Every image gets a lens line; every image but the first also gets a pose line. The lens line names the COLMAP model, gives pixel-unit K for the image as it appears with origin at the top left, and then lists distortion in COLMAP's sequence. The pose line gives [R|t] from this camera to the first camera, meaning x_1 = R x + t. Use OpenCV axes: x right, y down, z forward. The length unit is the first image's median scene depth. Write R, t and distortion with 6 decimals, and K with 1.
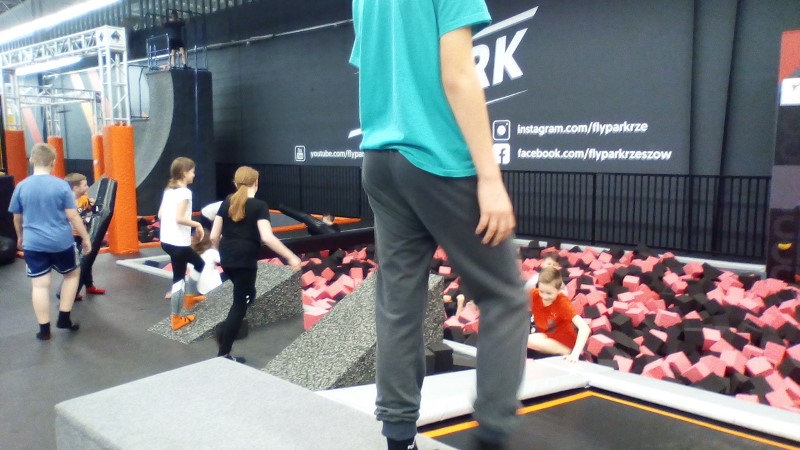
lens RADIAL K [[659.7, 0, 399.8], [0, 659.7, 208.4], [0, 0, 1]] dist [-0.028053, 0.119882]
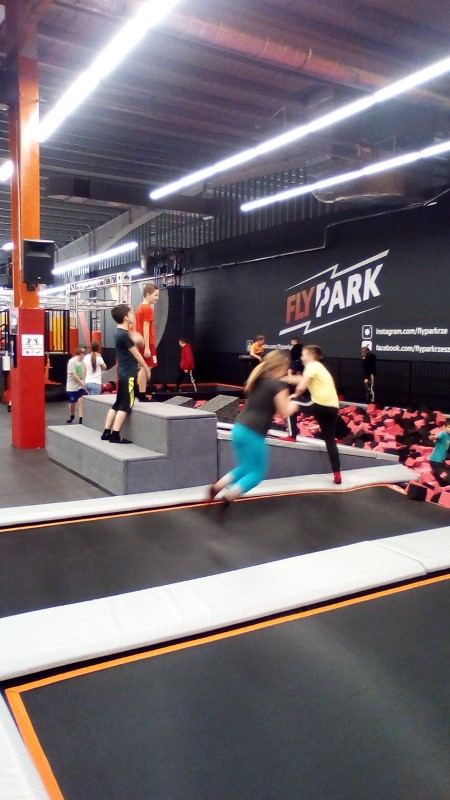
lens RADIAL K [[659.7, 0, 223.3], [0, 659.7, 399.5], [0, 0, 1]] dist [-0.028053, 0.119882]
pose [[0.955629, 0.043626, -0.291325, 0.288635], [-0.045658, 0.998957, -0.000178, 0.048700], [0.291014, 0.013472, 0.956624, -0.510047]]
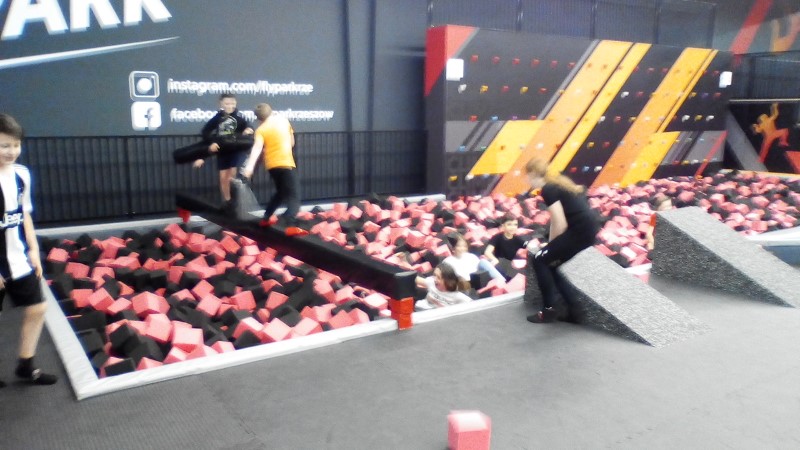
lens RADIAL K [[659.7, 0, 394.1], [0, 659.7, 227.8], [0, 0, 1]] dist [-0.028053, 0.119882]
pose [[0.246047, -0.171757, 0.953918, -0.568287], [0.085748, 0.984172, 0.155087, -0.047617], [-0.965457, 0.043638, 0.256881, 0.526734]]
